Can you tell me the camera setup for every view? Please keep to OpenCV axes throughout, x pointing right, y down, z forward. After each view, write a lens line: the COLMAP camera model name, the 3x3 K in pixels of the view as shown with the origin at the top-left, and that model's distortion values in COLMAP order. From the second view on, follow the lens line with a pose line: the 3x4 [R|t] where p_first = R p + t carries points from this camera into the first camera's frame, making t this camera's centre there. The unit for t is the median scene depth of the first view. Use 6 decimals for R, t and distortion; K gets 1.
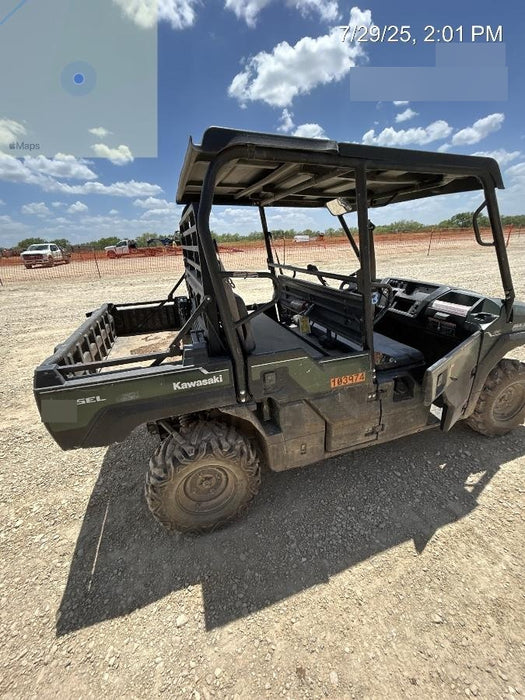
lens RADIAL K [[282.7, 0, 263.0], [0, 282.7, 348.0], [0, 0, 1]] dist [0.002739, -0.000848]
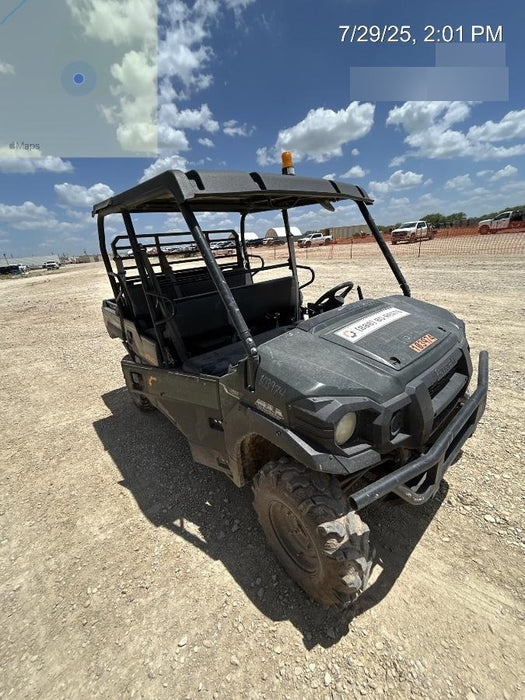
lens RADIAL K [[282.7, 0, 262.8], [0, 282.7, 347.5], [0, 0, 1]] dist [0.002739, -0.000848]
pose [[0.386381, 0.336390, -0.858808, 1.631850], [-0.265779, 0.932231, 0.245574, -0.406160], [0.883217, 0.133368, 0.449601, 0.835014]]
